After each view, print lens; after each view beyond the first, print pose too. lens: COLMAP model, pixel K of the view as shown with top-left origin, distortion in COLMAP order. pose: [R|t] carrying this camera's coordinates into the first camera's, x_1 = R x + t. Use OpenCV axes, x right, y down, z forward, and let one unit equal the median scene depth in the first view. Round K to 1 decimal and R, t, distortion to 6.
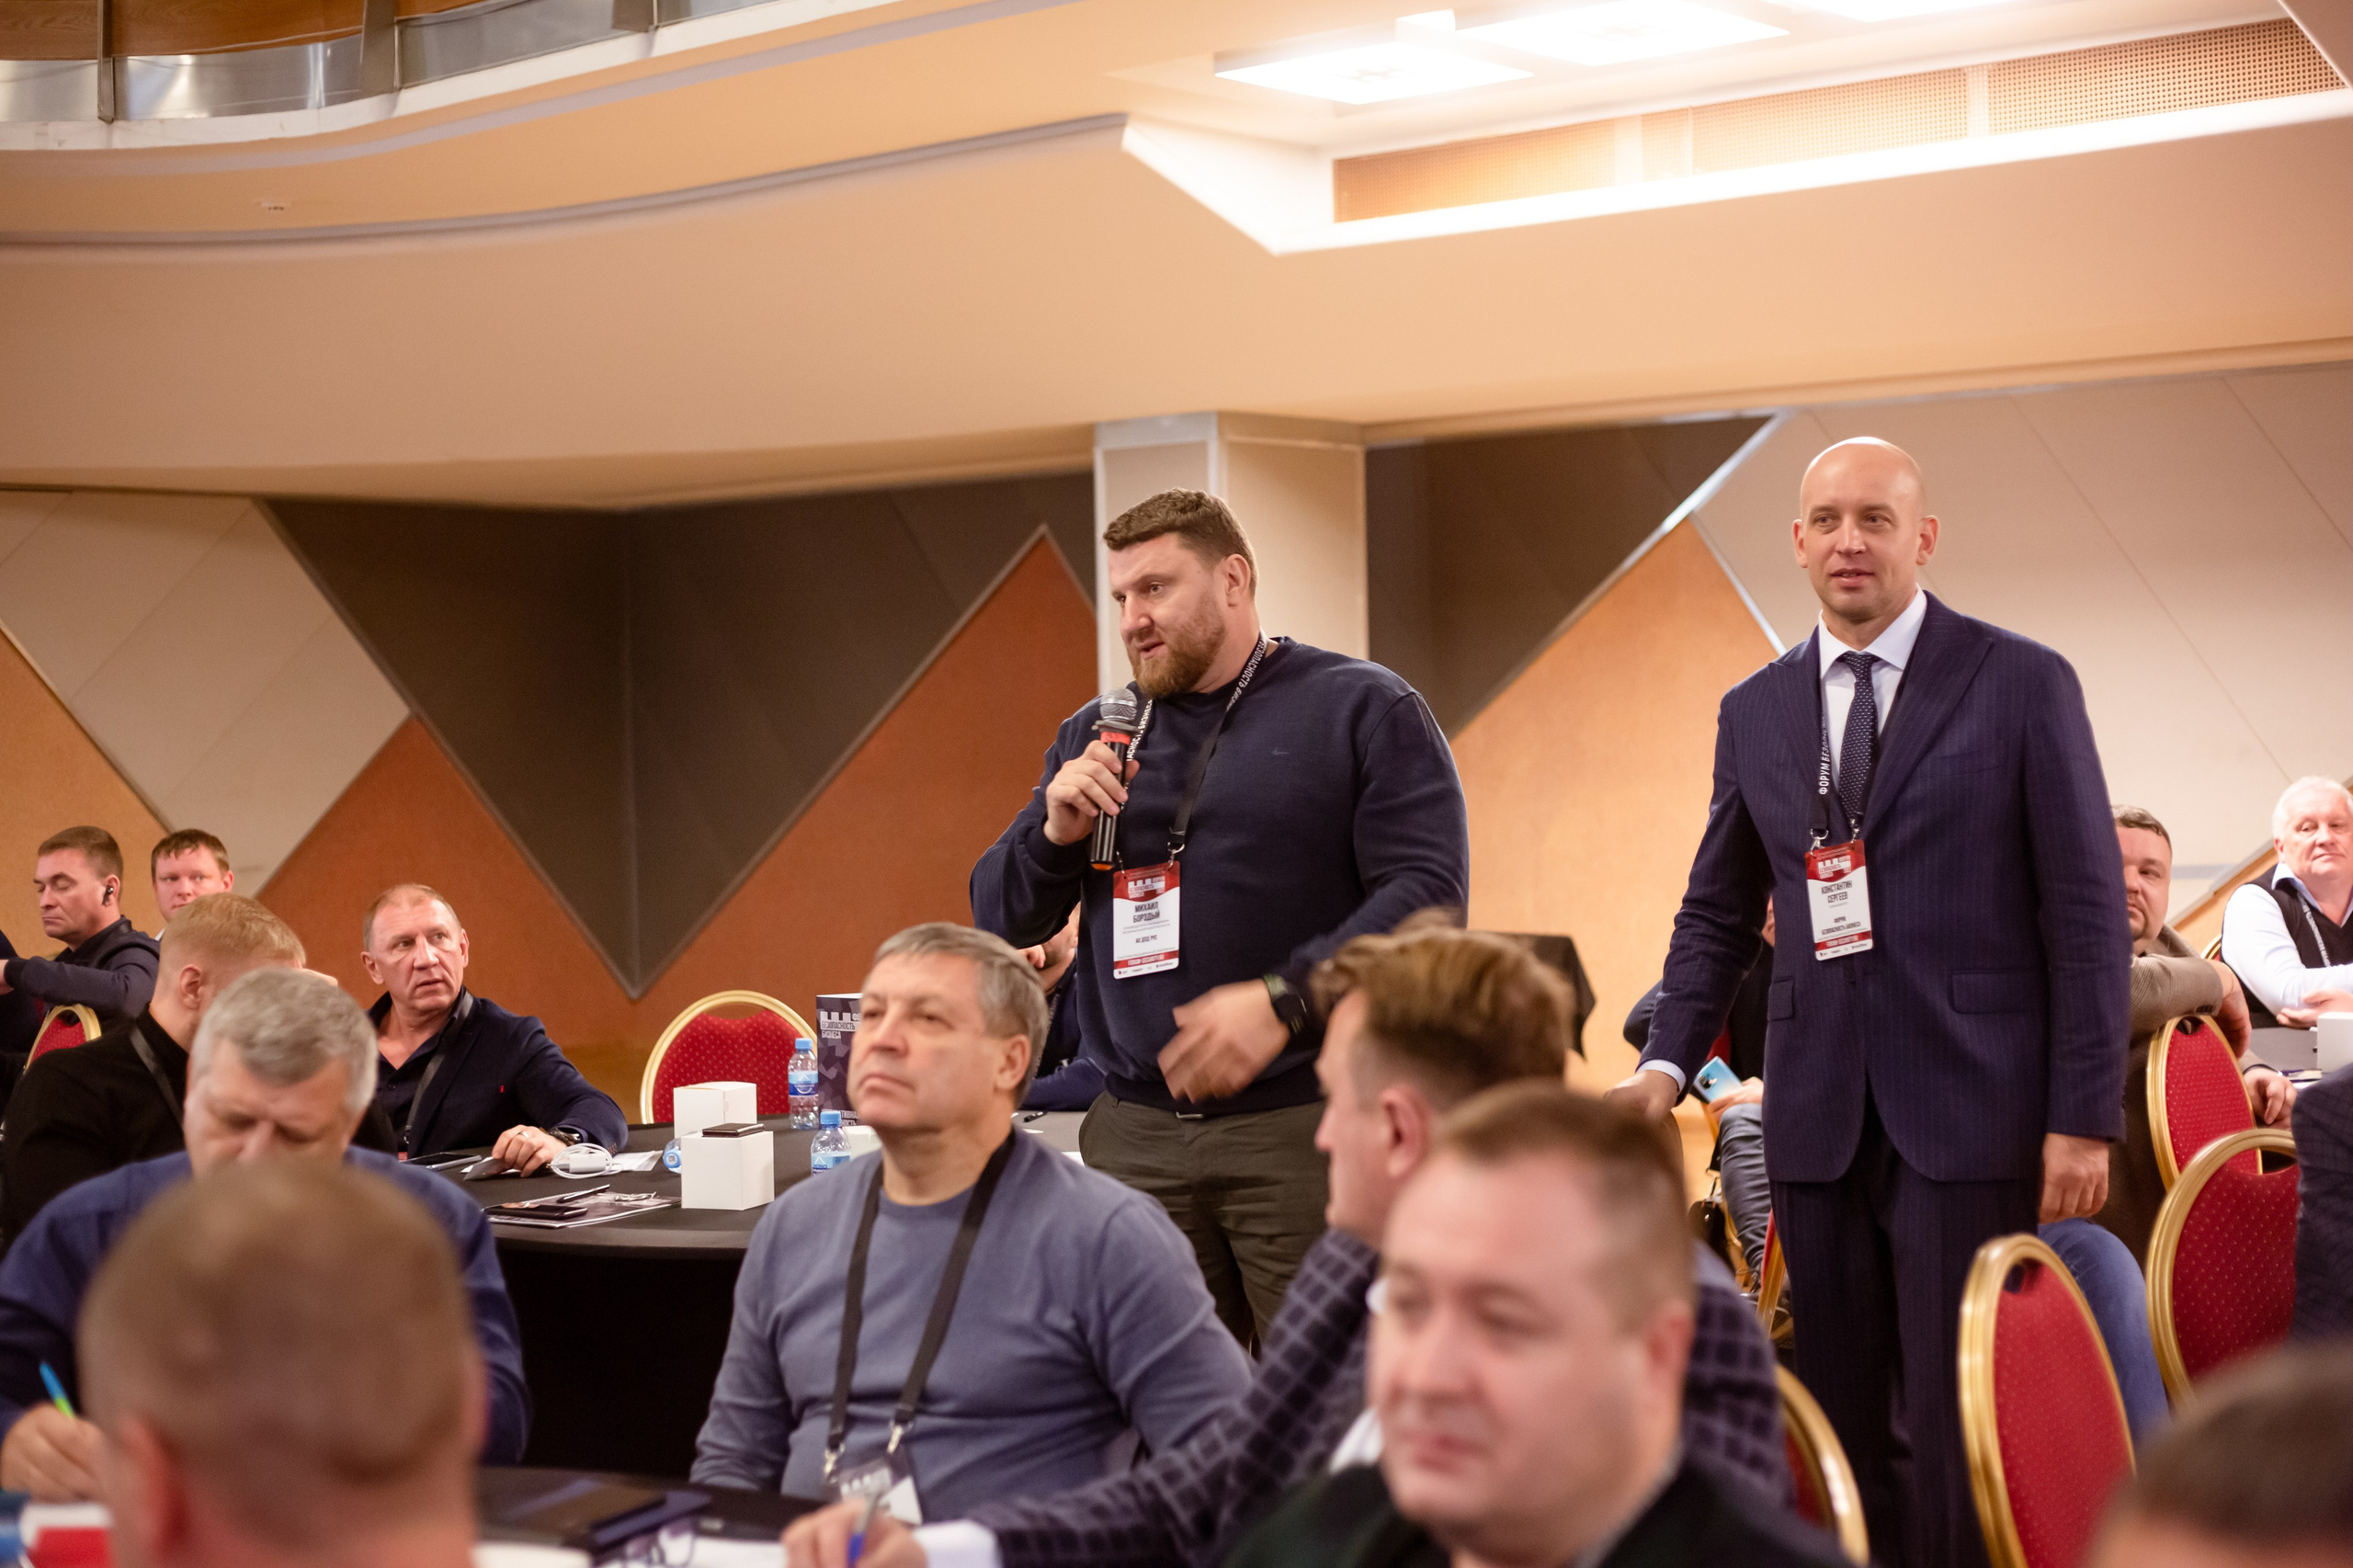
lens RADIAL K [[3292.6, 0, 1176.5], [0, 3292.6, 784.0], [0, 0, 1]] dist [-0.120496, 0.073023]
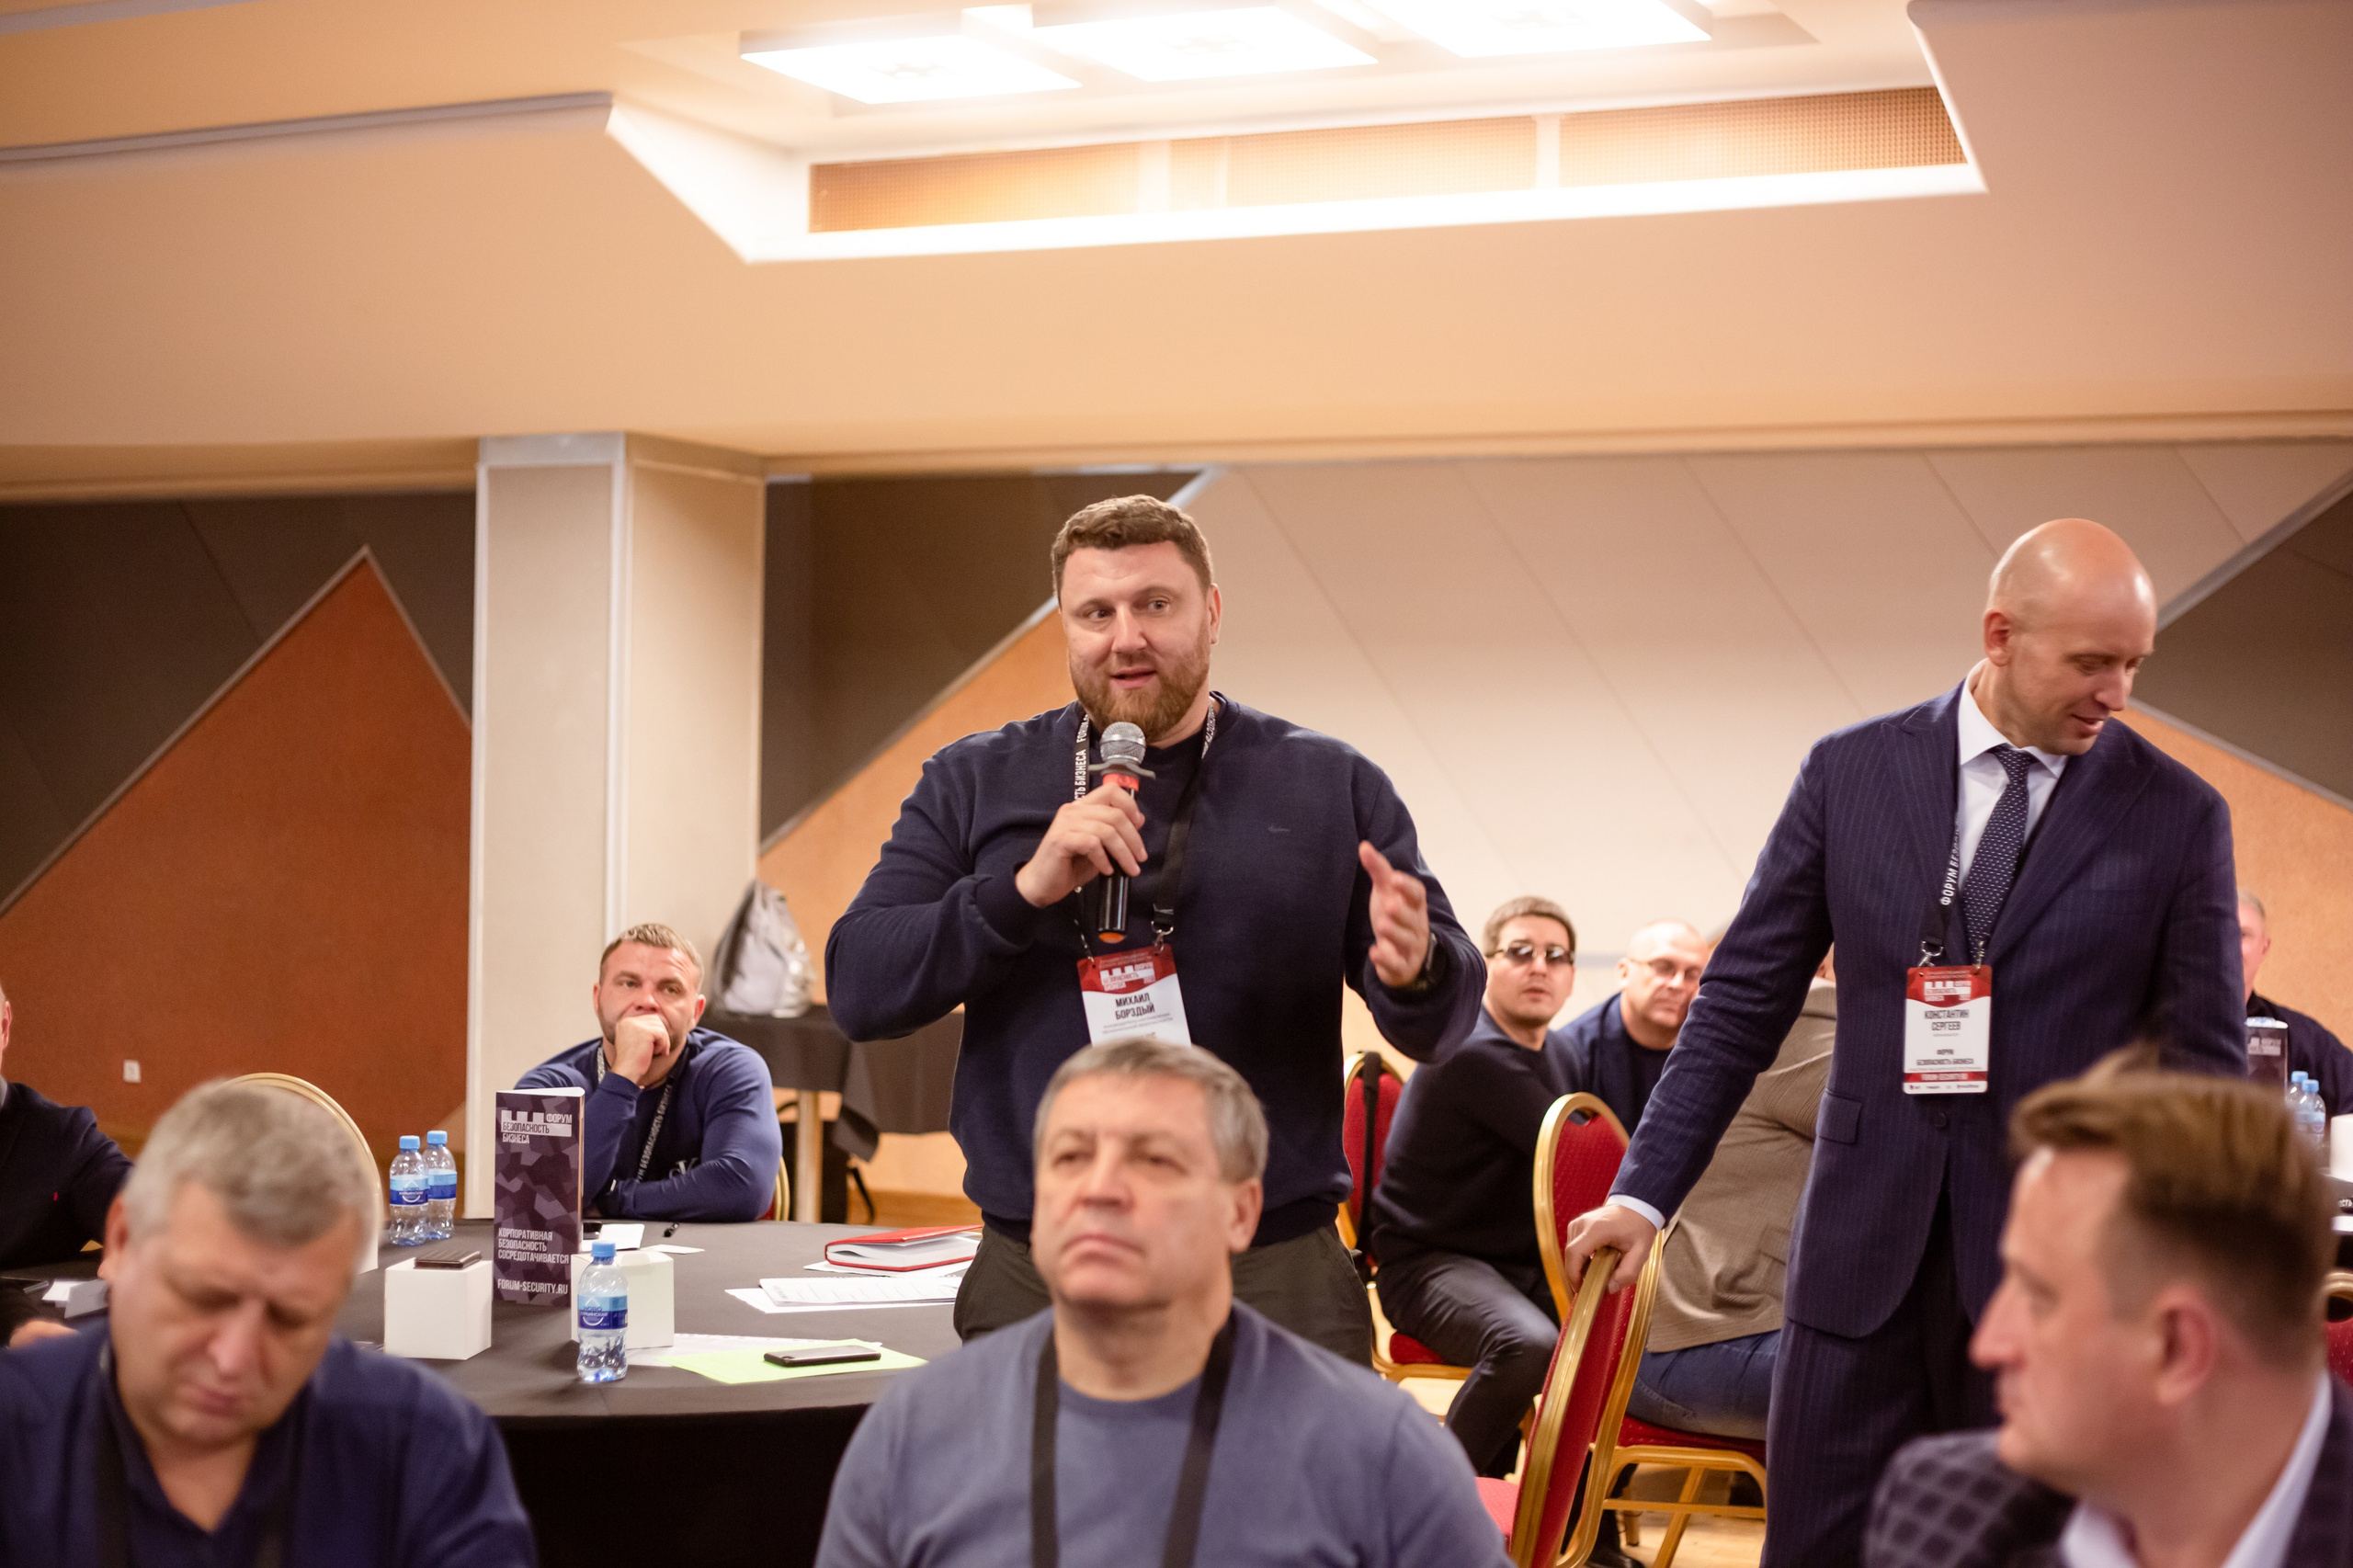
lens RADIAL K [[3342.5, 0, 1176.4], [0, 3342.5, 755.3], [0, 0, 1]] dist [-0.079361, 0.074991]
pose [[0.965532, 0.038530, 0.257418, -0.108124], [-0.031765, 0.999033, -0.030389, -0.000095], [-0.258340, 0.021165, 0.965822, 0.094395]]
